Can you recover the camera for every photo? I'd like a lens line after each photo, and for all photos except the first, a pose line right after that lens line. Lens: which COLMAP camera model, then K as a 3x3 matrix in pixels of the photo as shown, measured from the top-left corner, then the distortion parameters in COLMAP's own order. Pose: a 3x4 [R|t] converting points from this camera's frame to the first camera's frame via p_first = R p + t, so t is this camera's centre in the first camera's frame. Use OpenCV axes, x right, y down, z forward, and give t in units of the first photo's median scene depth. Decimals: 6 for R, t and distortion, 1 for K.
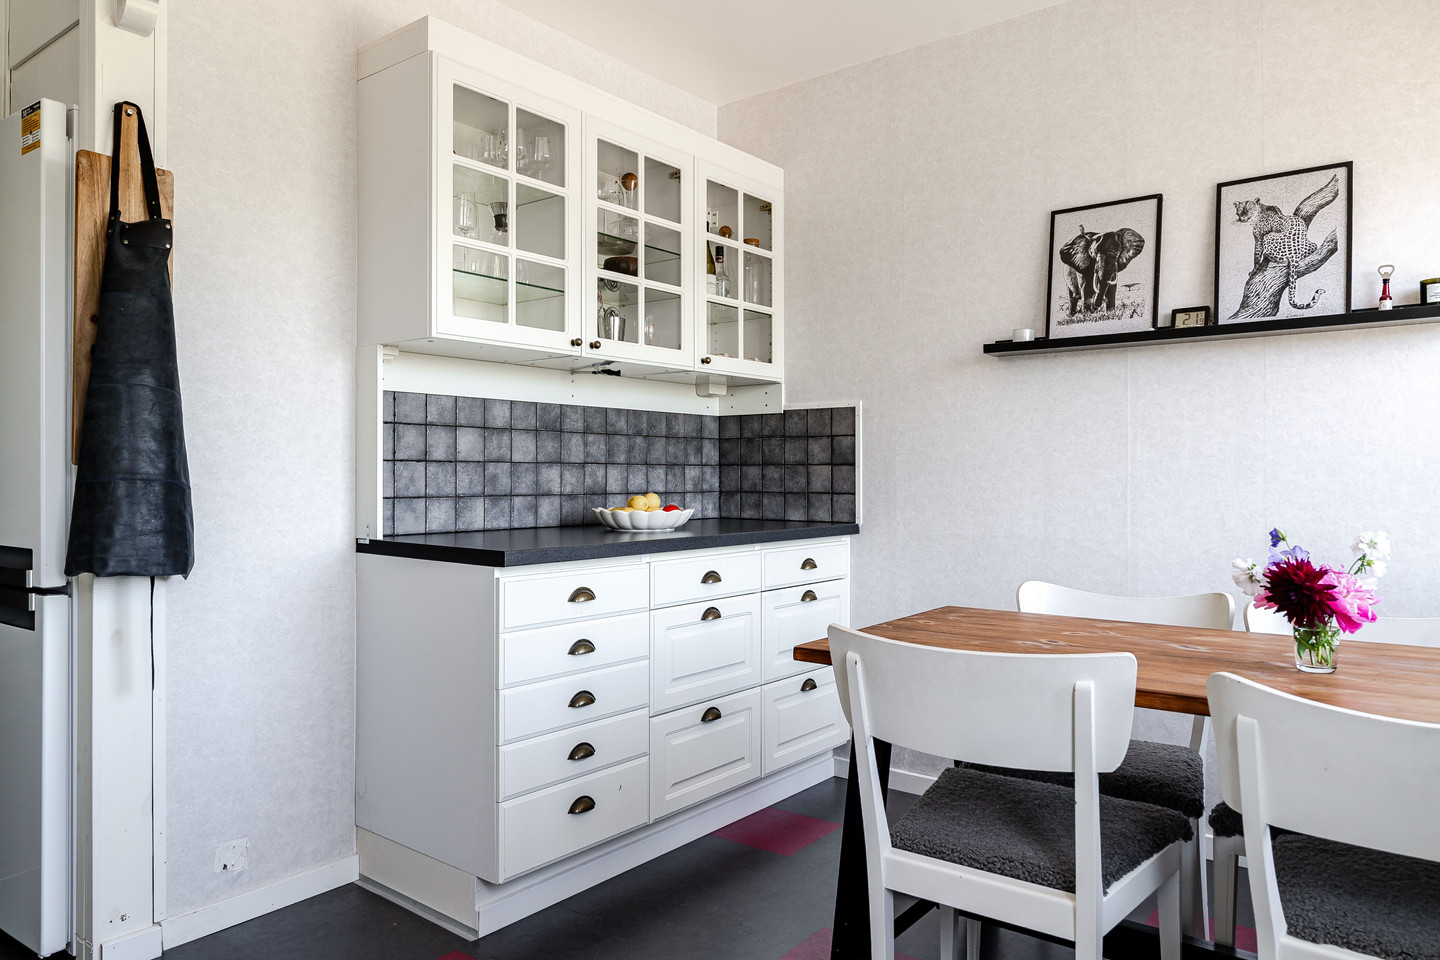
lens RADIAL K [[992.8, 0, 720.0], [0, 992.8, 480.0], [0, 0, 1]] dist [-0.001635, 0.005892]
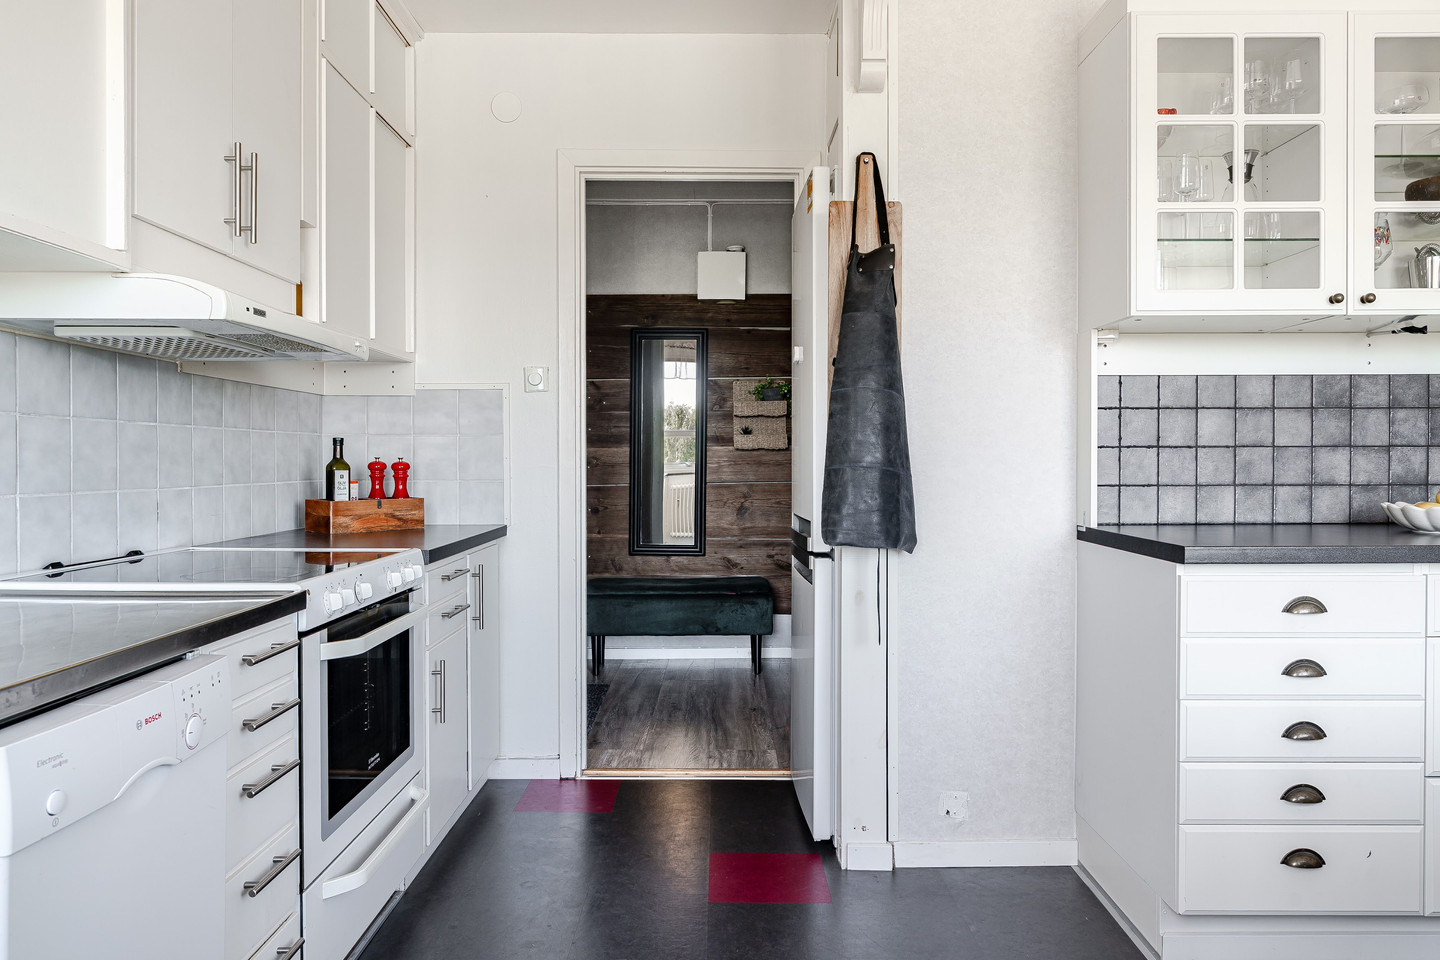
lens RADIAL K [[992.8, 0, 720.0], [0, 992.8, 480.0], [0, 0, 1]] dist [-0.001635, 0.005892]
pose [[0.611739, 0.009190, -0.791006, 0.204218], [0.000508, 0.999928, 0.012010, 0.000655], [0.791060, -0.007749, 0.611690, 0.102691]]
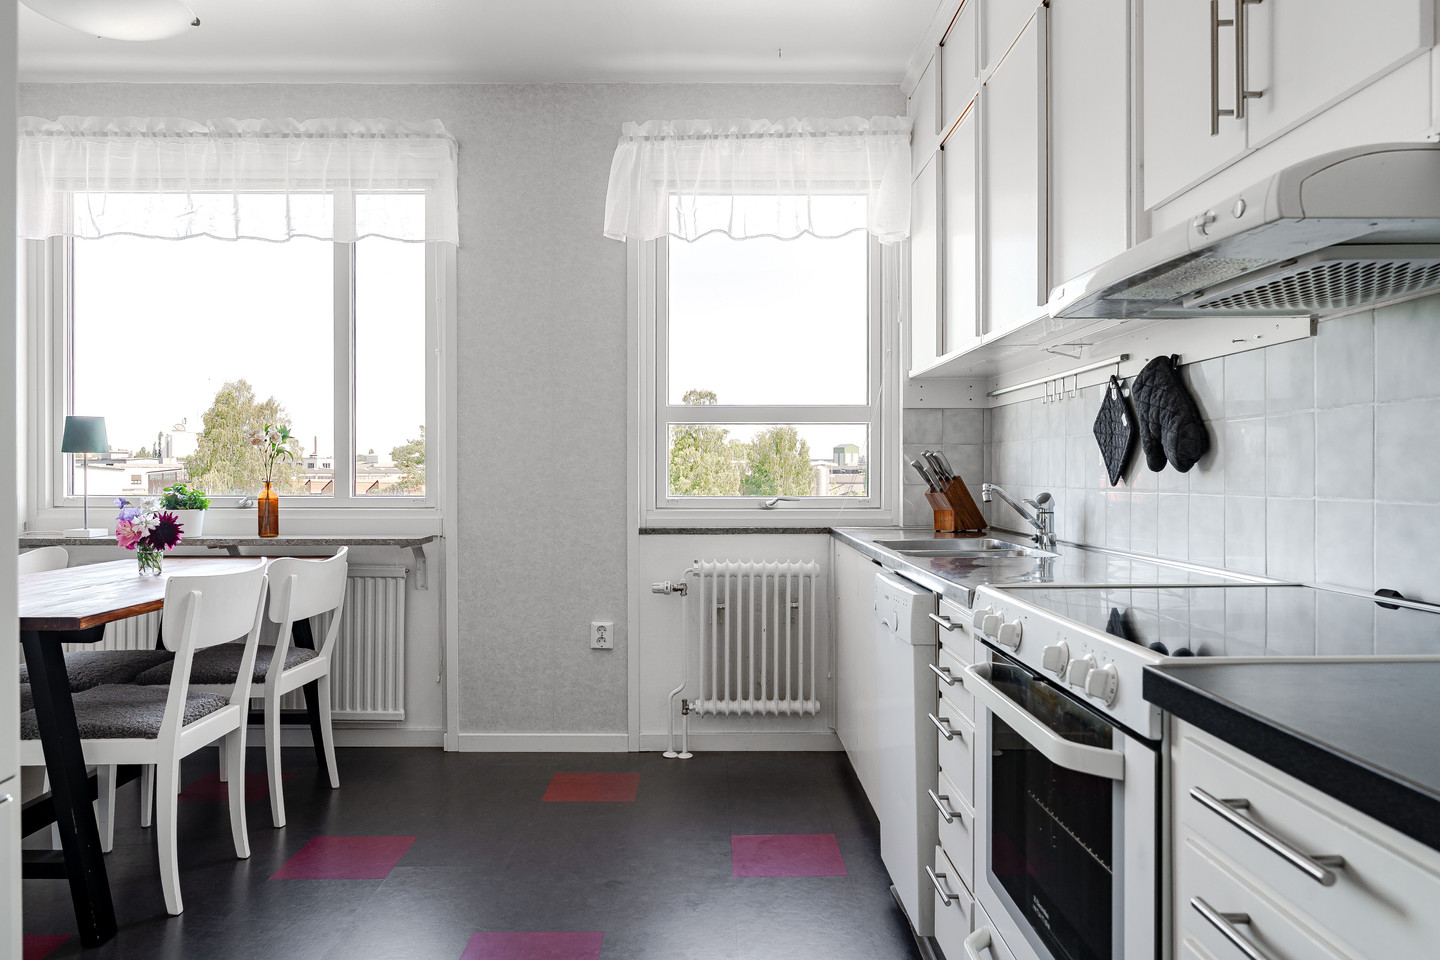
lens RADIAL K [[992.8, 0, 720.0], [0, 992.8, 480.0], [0, 0, 1]] dist [-0.001635, 0.005892]
pose [[-0.622265, -0.003154, 0.782800, -1.012170], [-0.000732, 0.999994, 0.003448, 0.006383], [-0.782806, 0.001573, -0.622264, 0.901246]]
